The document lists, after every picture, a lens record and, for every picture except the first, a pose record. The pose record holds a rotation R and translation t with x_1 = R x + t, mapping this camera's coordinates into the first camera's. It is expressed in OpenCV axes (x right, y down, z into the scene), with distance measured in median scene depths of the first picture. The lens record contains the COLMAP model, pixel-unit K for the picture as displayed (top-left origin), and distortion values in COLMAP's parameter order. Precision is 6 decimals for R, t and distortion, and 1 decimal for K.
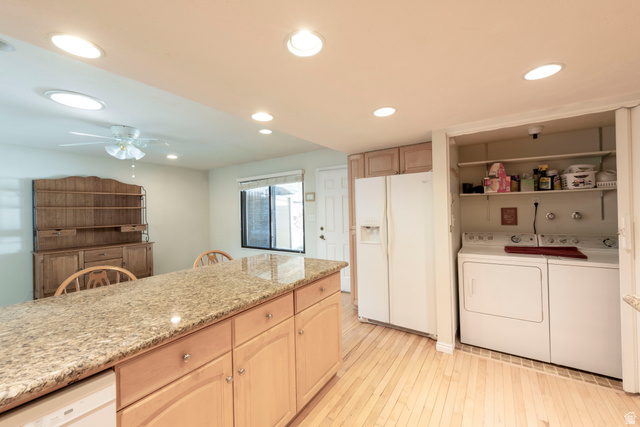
lens RADIAL K [[255.5, 0, 321.0], [0, 255.5, 209.7], [0, 0, 1]] dist [-0.001635, -0.000244]
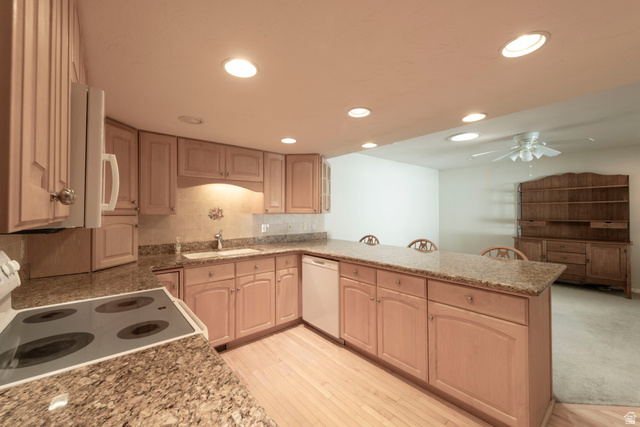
lens RADIAL K [[255.5, 0, 321.0], [0, 255.5, 209.7], [0, 0, 1]] dist [-0.001635, -0.000244]
pose [[-0.274581, 0.016407, -0.961424, 0.428889], [0.019143, 0.999750, 0.011594, -0.010353], [0.961373, -0.015221, -0.274826, 0.314401]]
